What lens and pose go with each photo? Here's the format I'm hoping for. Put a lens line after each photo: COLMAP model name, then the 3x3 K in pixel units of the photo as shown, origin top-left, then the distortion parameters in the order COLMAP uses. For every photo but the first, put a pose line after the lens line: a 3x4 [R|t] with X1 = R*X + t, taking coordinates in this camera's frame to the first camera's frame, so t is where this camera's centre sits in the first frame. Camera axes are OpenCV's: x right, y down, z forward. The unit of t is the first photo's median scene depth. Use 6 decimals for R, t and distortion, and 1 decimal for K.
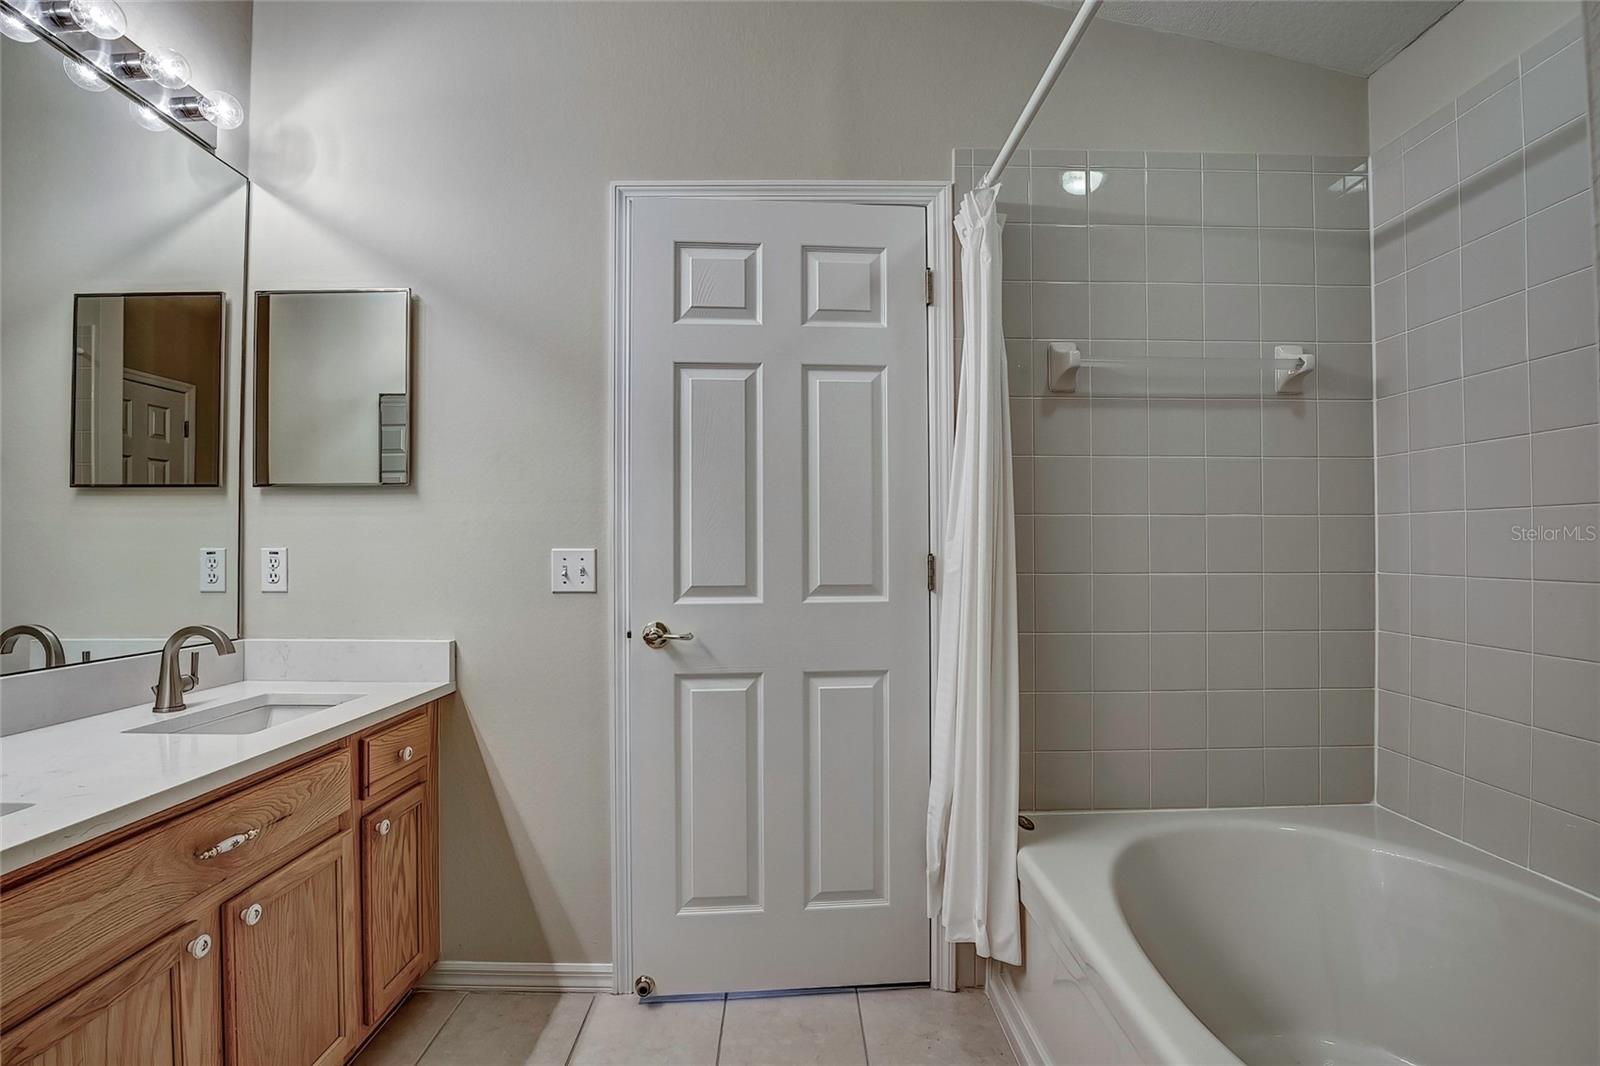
lens RADIAL K [[750.2, 0, 803.8], [0, 750.2, 542.4], [0, 0, 1]] dist [-0.020519, -0.001356]
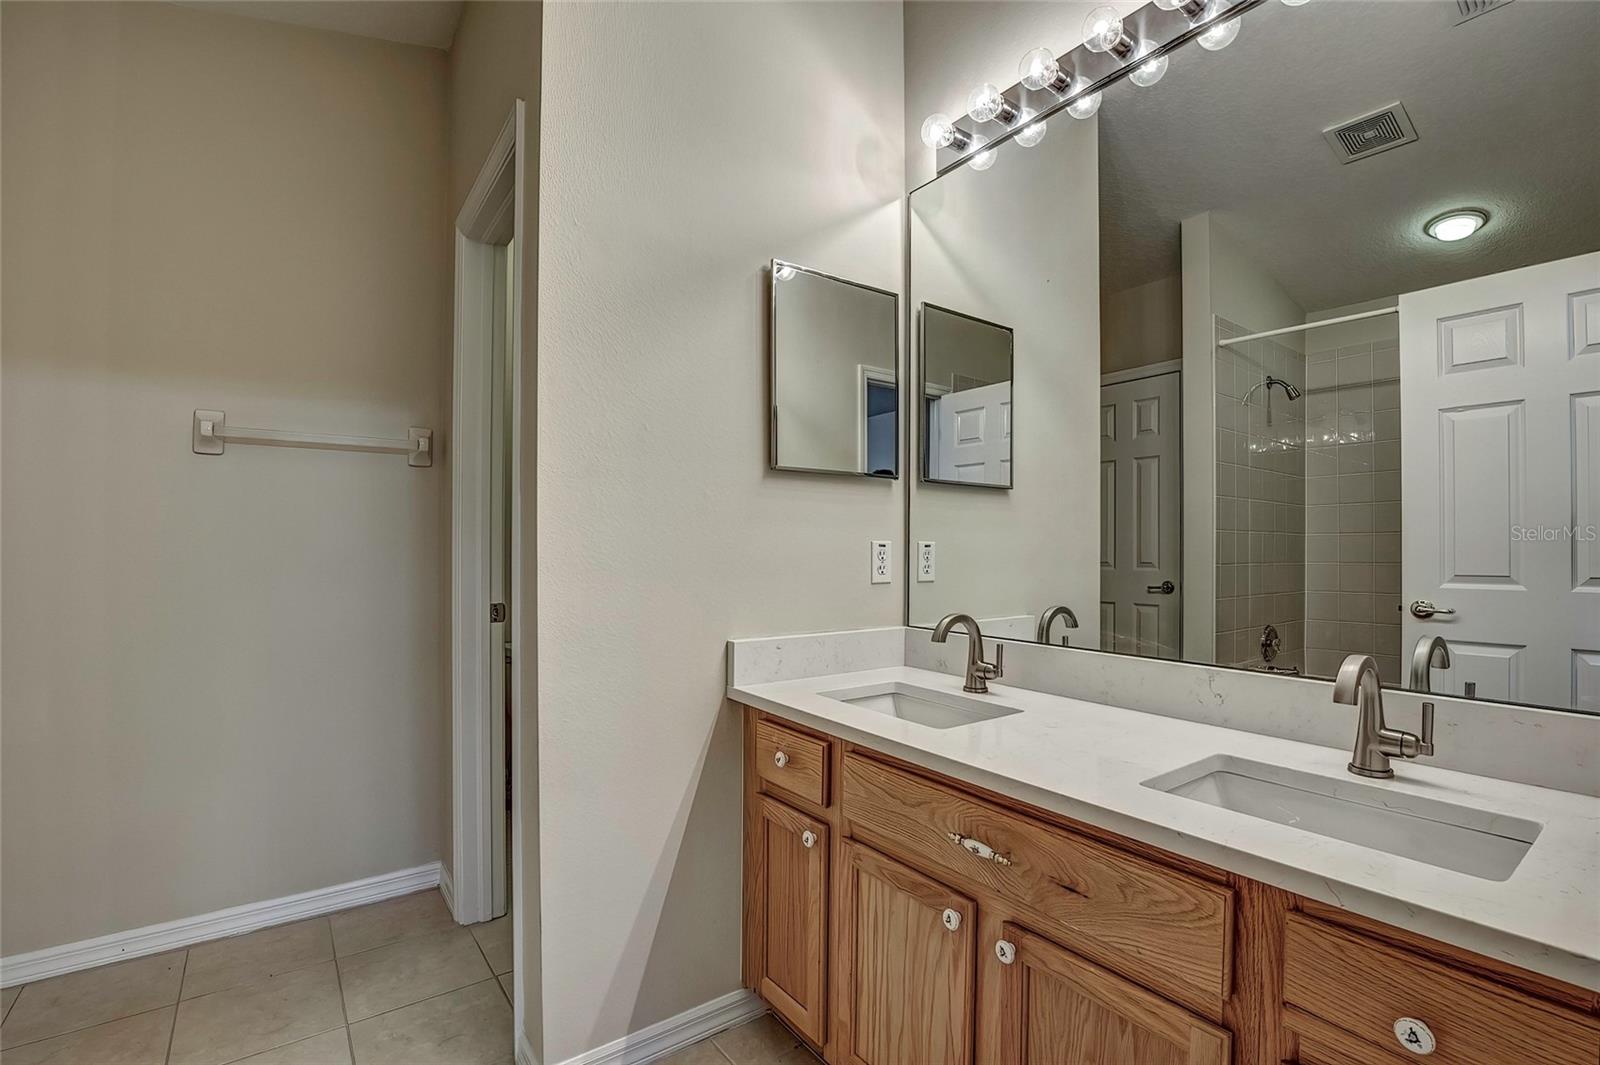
lens RADIAL K [[750.2, 0, 807.6], [0, 750.2, 542.1], [0, 0, 1]] dist [-0.020519, -0.001356]
pose [[-0.820294, -0.011260, -0.571832, -0.029638], [-0.001846, 0.999853, -0.017041, 0.025070], [0.571940, -0.012923, -0.820194, 1.674824]]
